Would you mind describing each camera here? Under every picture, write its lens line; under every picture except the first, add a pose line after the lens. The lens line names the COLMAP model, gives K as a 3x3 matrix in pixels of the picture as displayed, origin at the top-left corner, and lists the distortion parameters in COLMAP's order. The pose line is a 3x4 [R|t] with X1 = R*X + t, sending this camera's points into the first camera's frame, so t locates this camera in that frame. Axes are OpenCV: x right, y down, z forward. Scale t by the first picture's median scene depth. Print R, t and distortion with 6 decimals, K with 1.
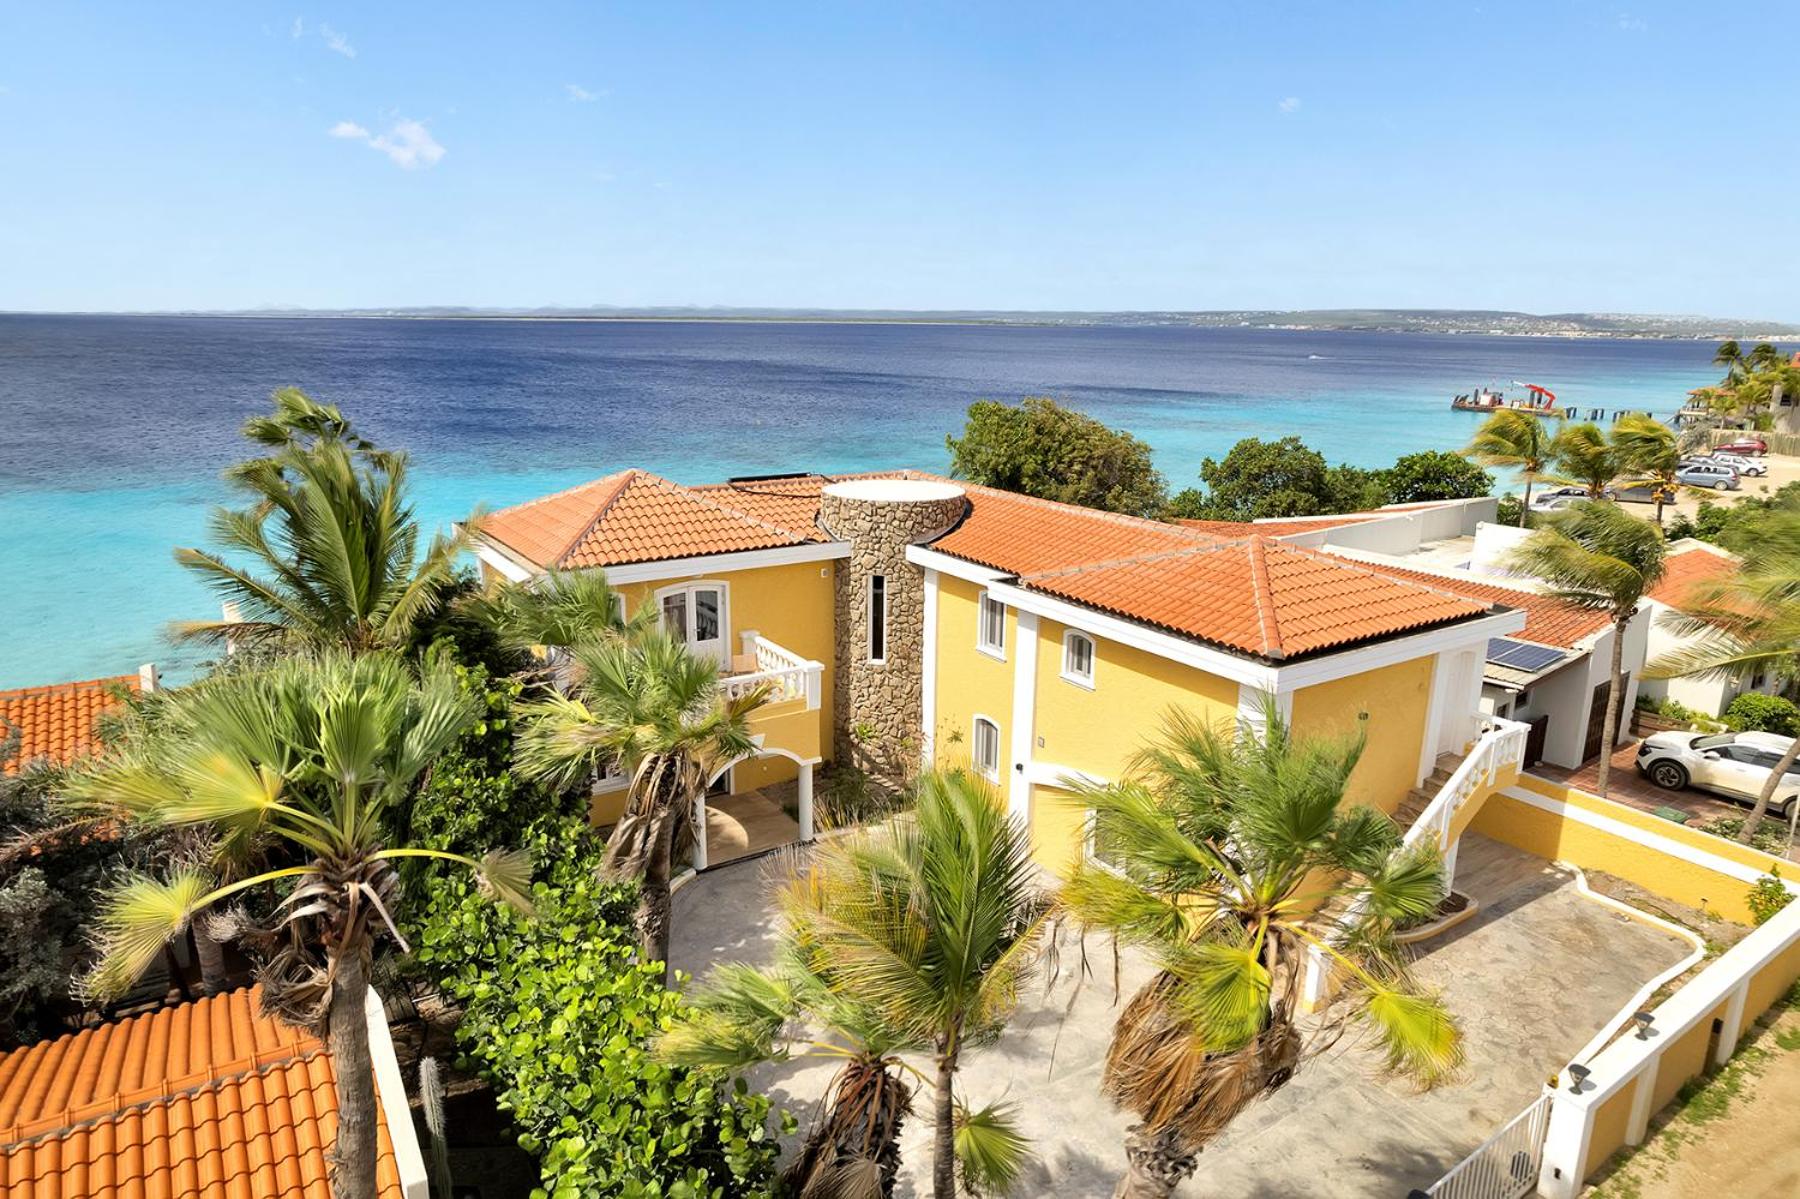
lens RADIAL K [[1146.9, 0, 905.3], [0, 1146.9, 600.0], [0, 0, 1]] dist [-0.055879, 0.047244]
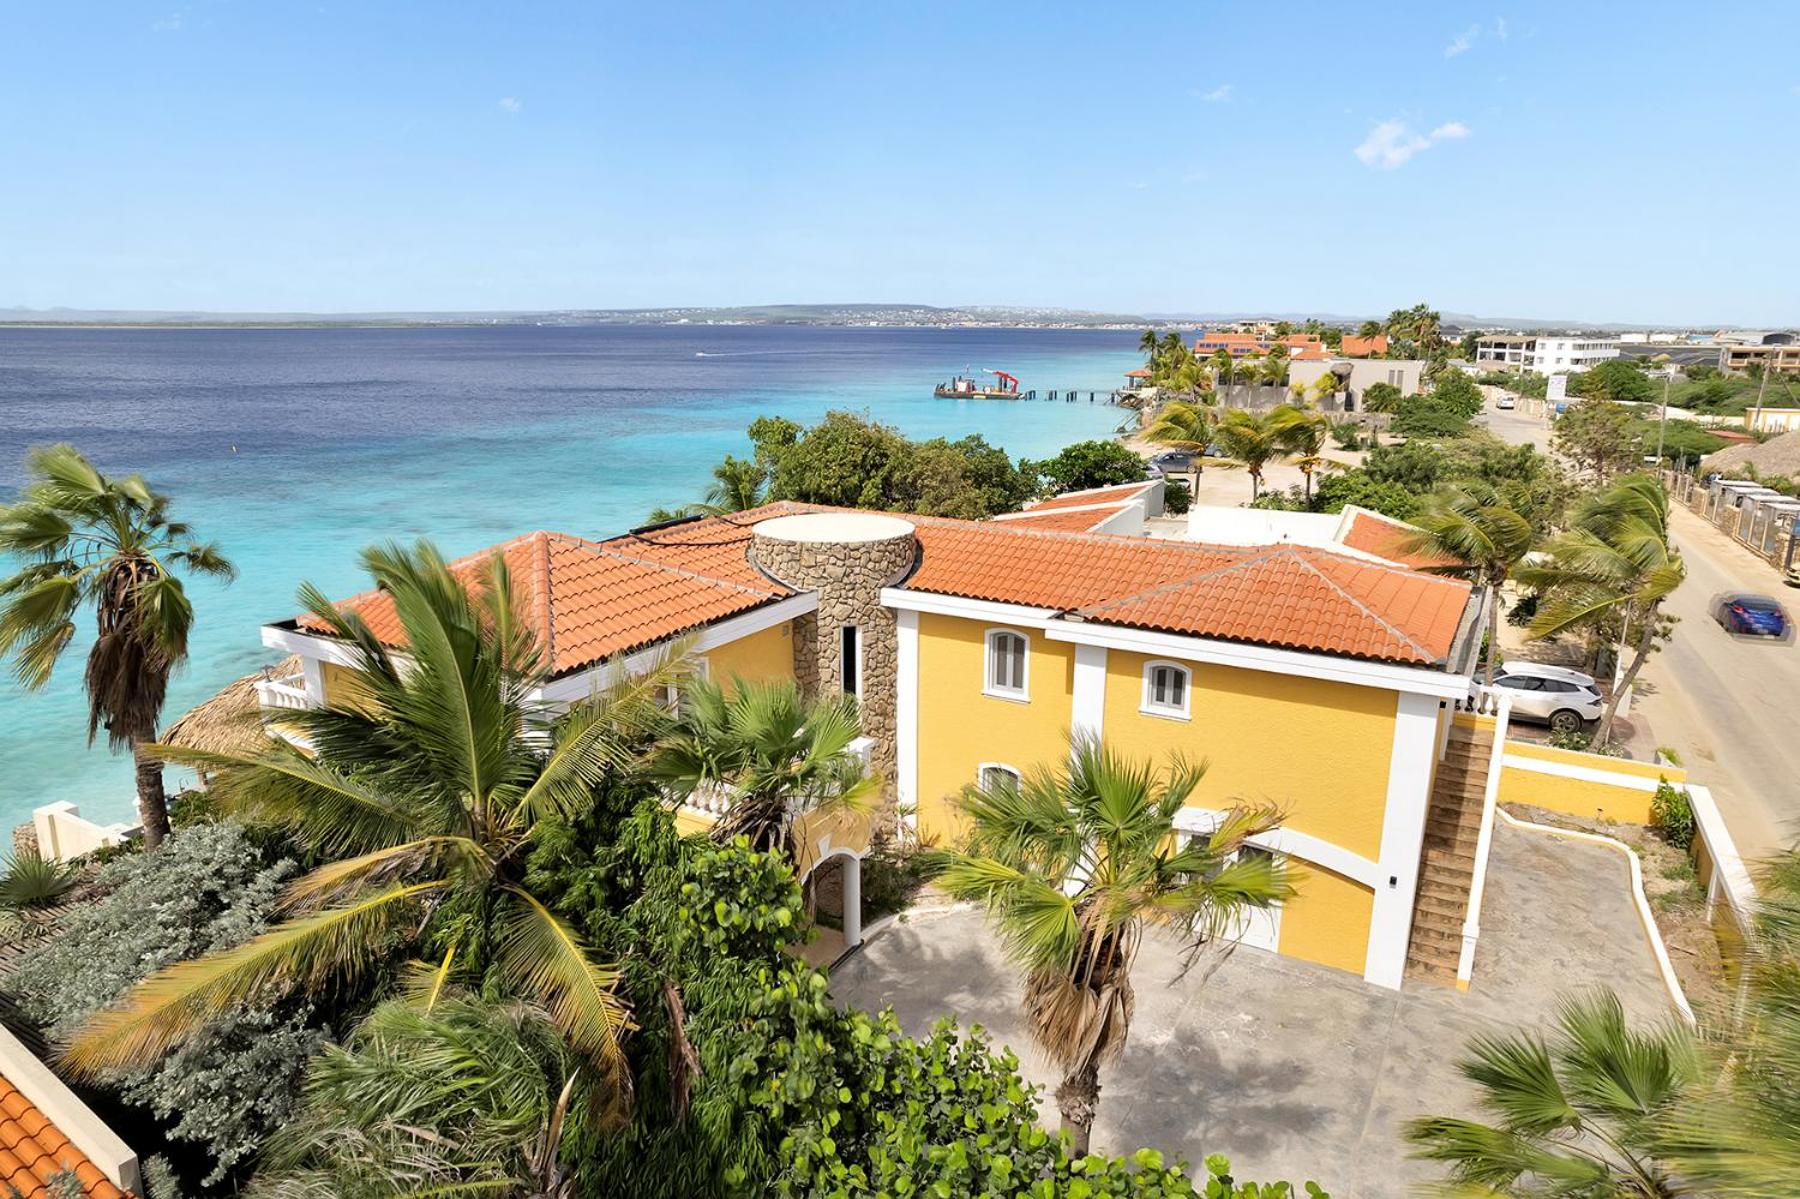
lens RADIAL K [[1146.9, 0, 903.5], [0, 1146.9, 606.9], [0, 0, 1]] dist [-0.055879, 0.047244]
pose [[0.891633, -0.118538, 0.436966, -0.370466], [0.115153, 0.992754, 0.034339, -0.061728], [-0.437870, 0.019700, 0.898822, 0.193149]]
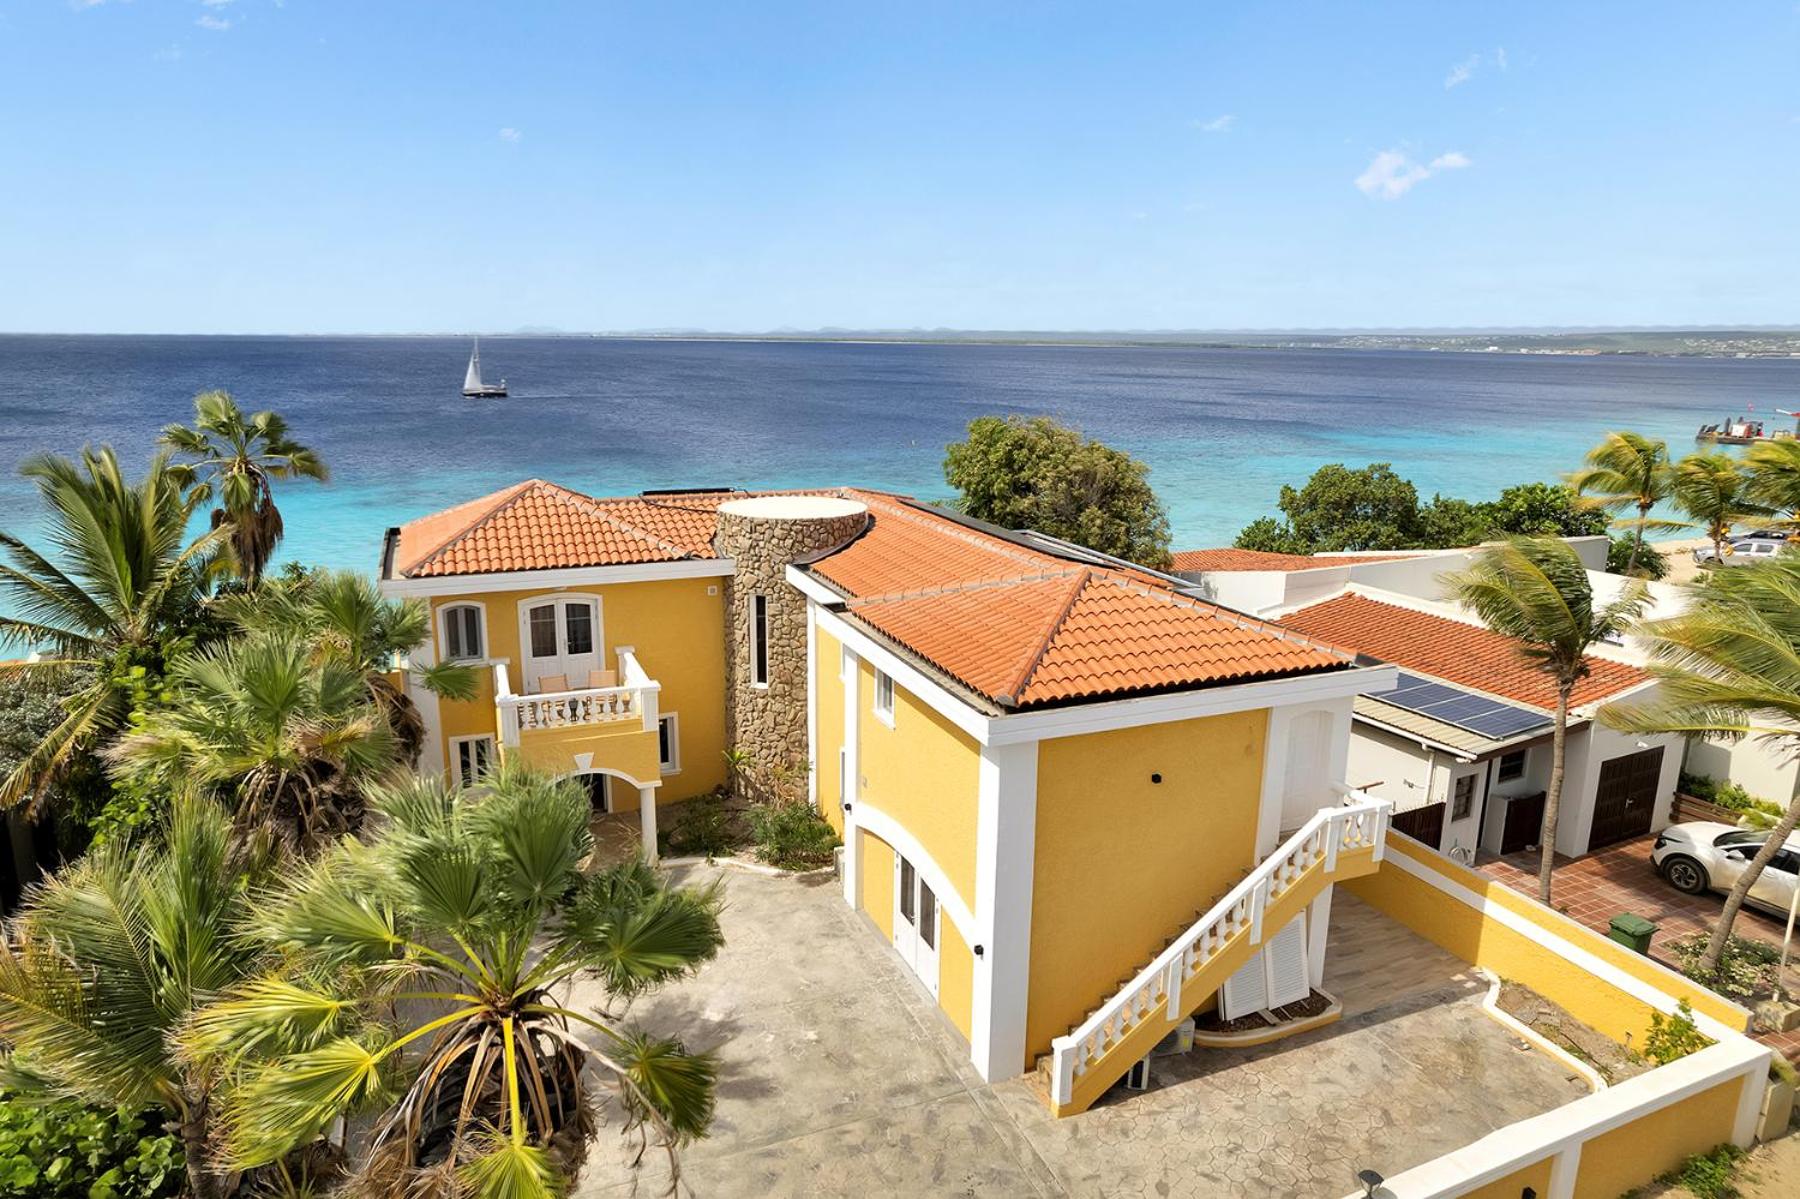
lens RADIAL K [[1146.9, 0, 902.8], [0, 1146.9, 603.6], [0, 0, 1]] dist [-0.055879, 0.047244]
pose [[0.981736, 0.040888, -0.185800, 0.272050], [-0.043929, 0.998959, -0.012282, -0.008081], [0.185105, 0.020219, 0.982511, 0.082965]]
